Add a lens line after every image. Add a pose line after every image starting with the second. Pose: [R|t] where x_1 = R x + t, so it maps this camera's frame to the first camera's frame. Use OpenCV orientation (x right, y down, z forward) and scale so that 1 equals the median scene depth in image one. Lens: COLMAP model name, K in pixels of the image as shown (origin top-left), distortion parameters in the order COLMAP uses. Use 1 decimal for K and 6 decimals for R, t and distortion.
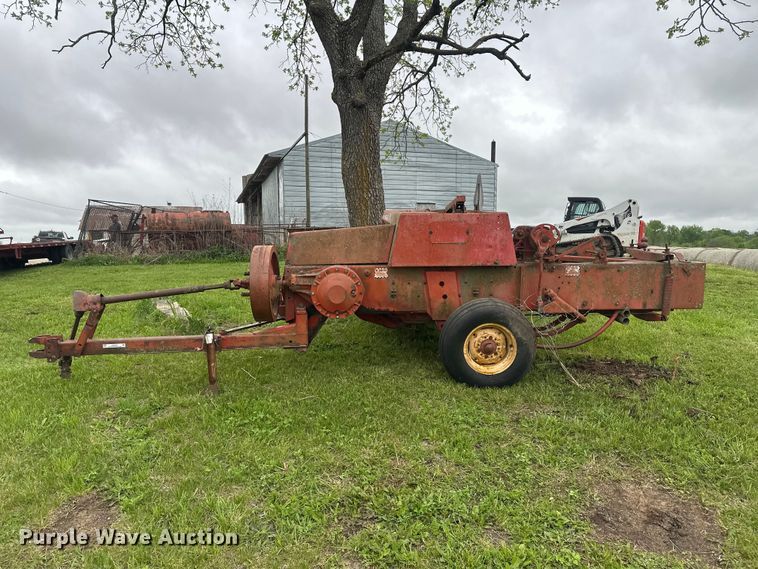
lens RADIAL K [[536.4, 0, 374.4], [0, 536.4, 274.0], [0, 0, 1]] dist [0.038066, -0.032956]
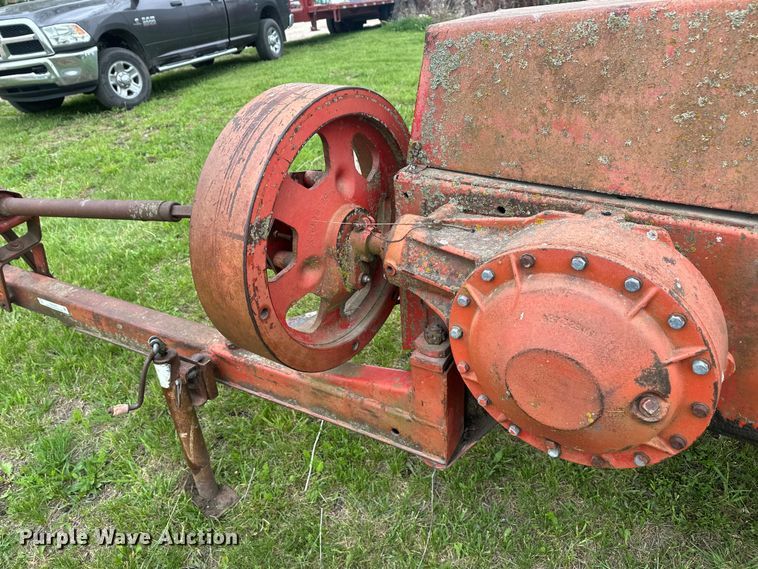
lens RADIAL K [[536.4, 0, 374.4], [0, 536.4, 274.0], [0, 0, 1]] dist [0.038066, -0.032956]
pose [[0.812591, 0.245216, -0.528739, -0.027855], [-0.005061, 0.910120, 0.414313, -0.075778], [0.582812, -0.333991, 0.740797, 0.781574]]
